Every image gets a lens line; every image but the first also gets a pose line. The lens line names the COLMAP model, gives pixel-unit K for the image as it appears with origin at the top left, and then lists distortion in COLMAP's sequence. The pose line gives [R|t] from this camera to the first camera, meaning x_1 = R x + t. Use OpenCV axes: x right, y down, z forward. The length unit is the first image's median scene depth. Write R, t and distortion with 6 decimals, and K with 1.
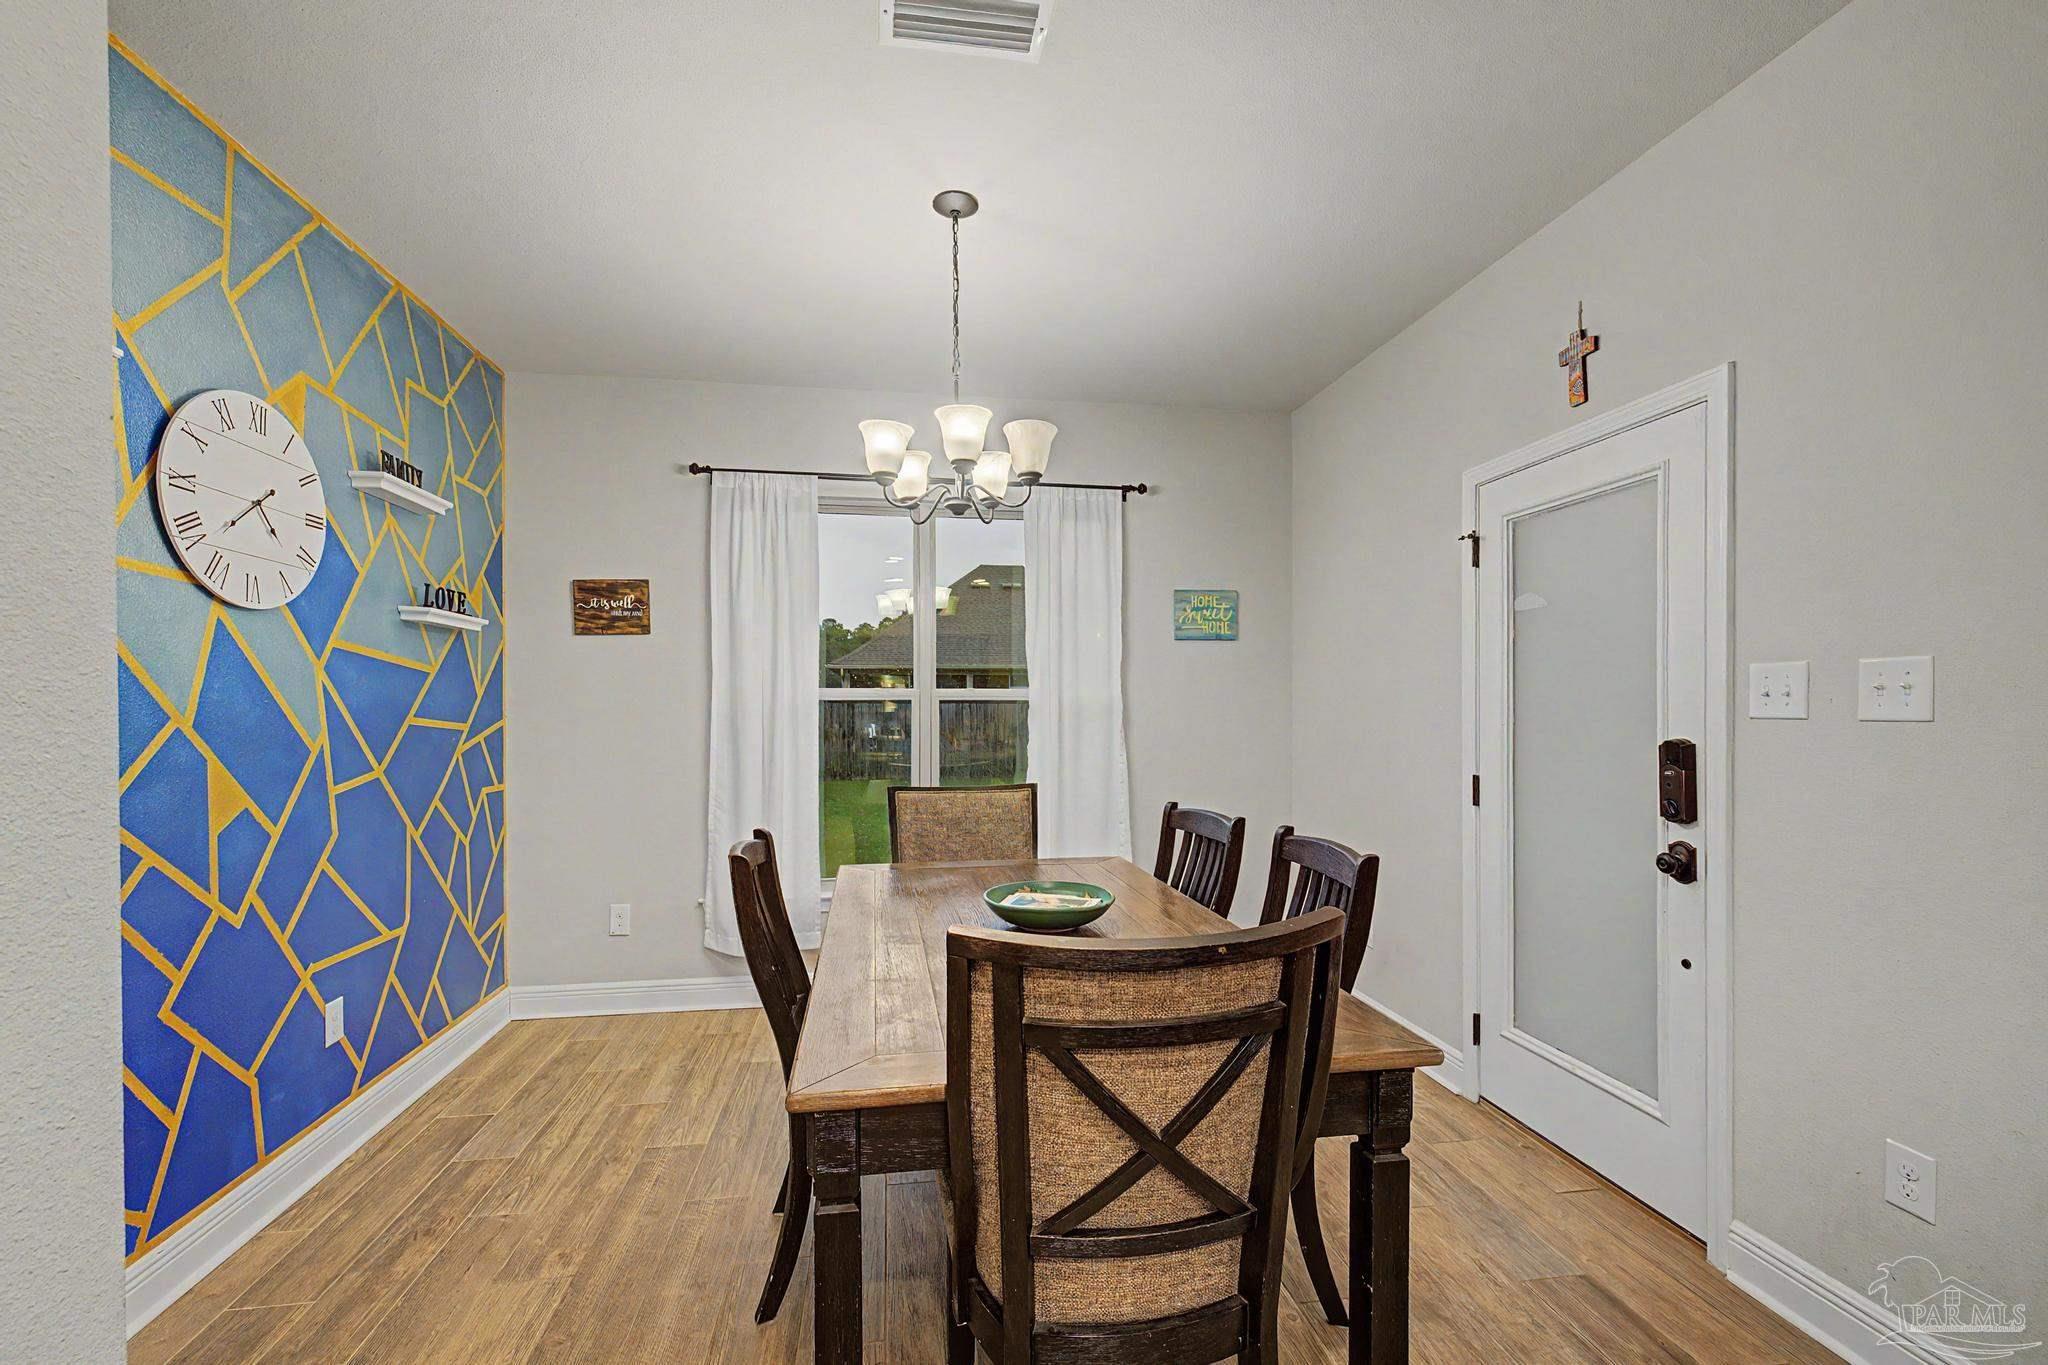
lens RADIAL K [[873.9, 0, 1022.1], [0, 873.9, 708.9], [0, 0, 1]] dist [0.012192, -0.002764]
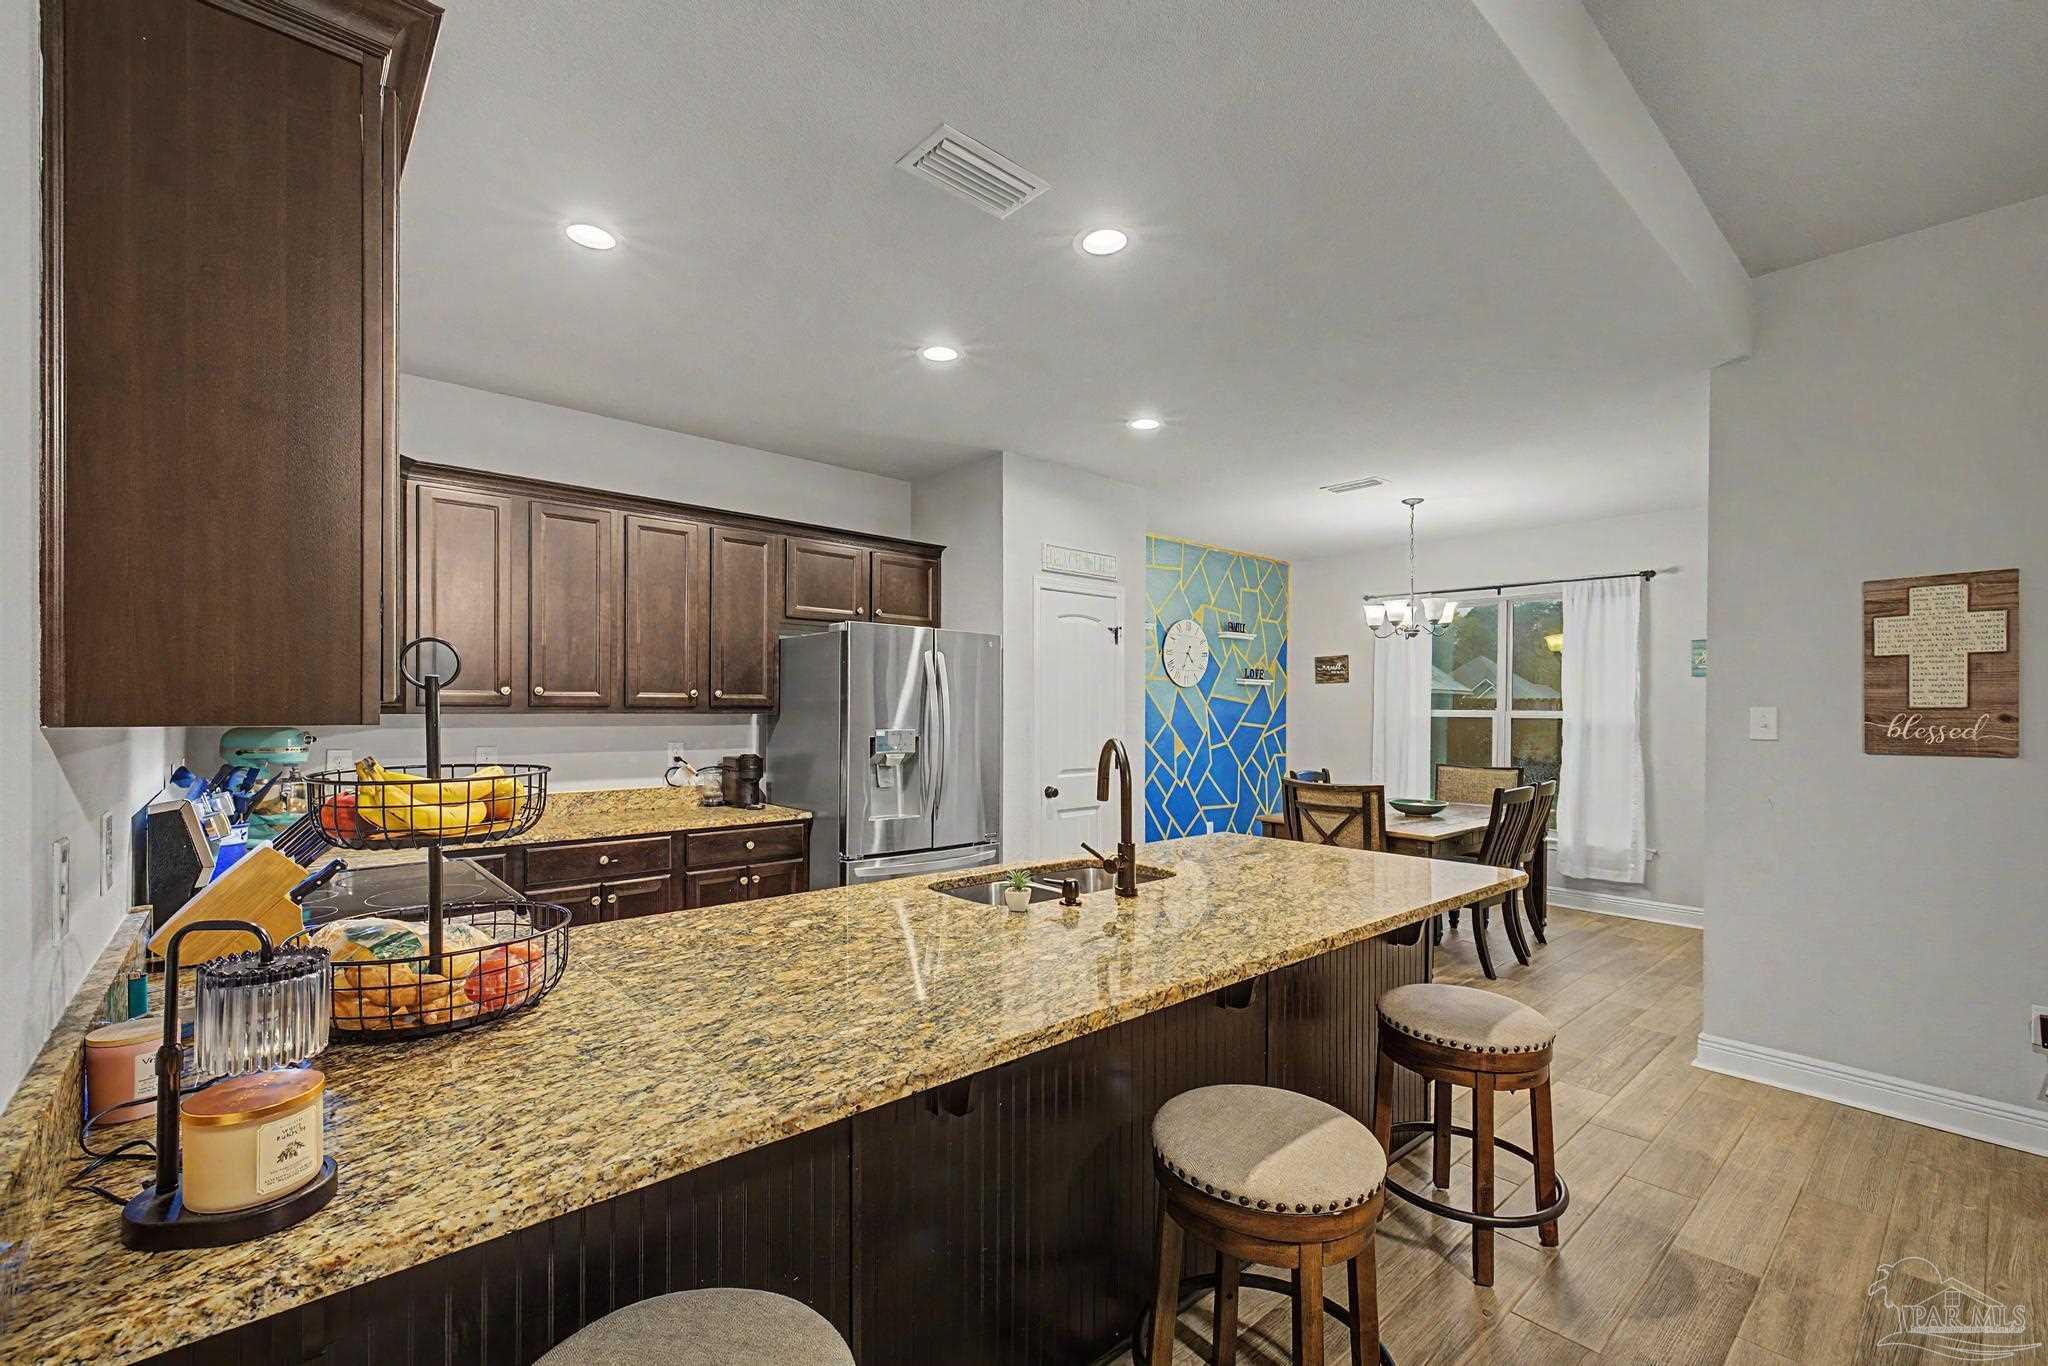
lens RADIAL K [[873.9, 0, 1017.3], [0, 873.9, 703.6], [0, 0, 1]] dist [0.012192, -0.002764]
pose [[0.543618, 0.002750, -0.839328, 1.255011], [-0.012361, 0.999912, -0.004729, -0.028065], [0.839242, 0.012946, 0.543604, -1.064260]]
